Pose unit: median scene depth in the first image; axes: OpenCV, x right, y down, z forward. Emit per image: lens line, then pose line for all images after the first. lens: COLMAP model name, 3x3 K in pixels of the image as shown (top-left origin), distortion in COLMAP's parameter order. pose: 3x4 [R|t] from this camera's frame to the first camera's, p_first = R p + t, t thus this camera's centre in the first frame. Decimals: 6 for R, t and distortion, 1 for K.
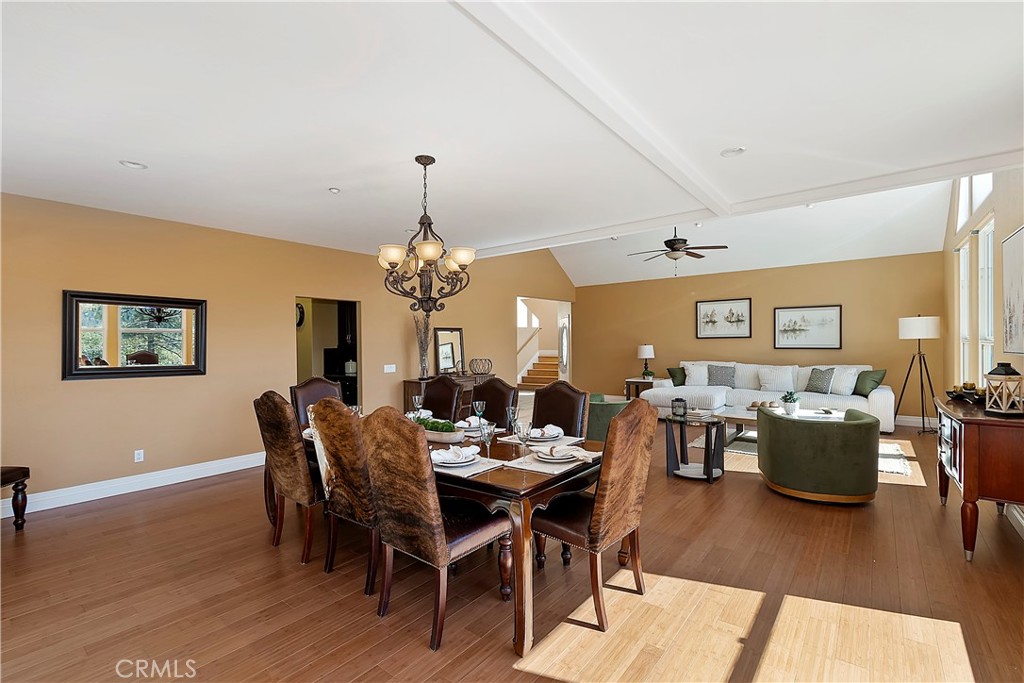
lens RADIAL K [[450.1, 0, 511.8], [0, 450.1, 340.2], [0, 0, 1]] dist [0.000832, -0.000176]
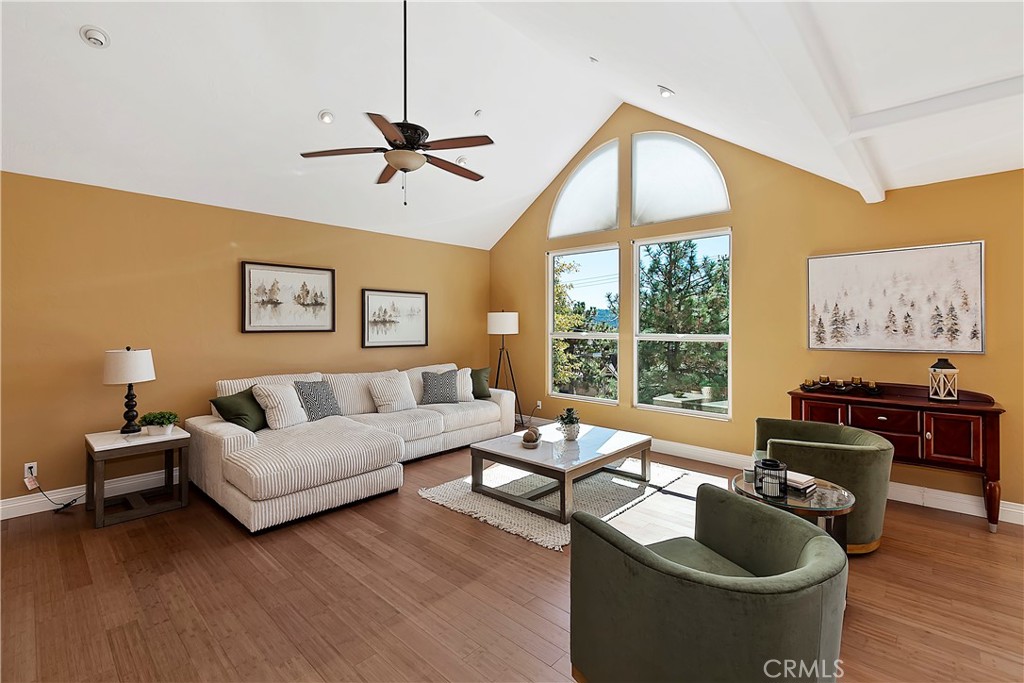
lens RADIAL K [[450.1, 0, 513.5], [0, 450.1, 330.4], [0, 0, 1]] dist [0.000832, -0.000176]
pose [[0.093033, 0.001709, 0.995662, -0.082737], [-0.003092, 0.999994, -0.001427, -0.007438], [-0.995658, -0.002946, 0.093038, 0.716053]]
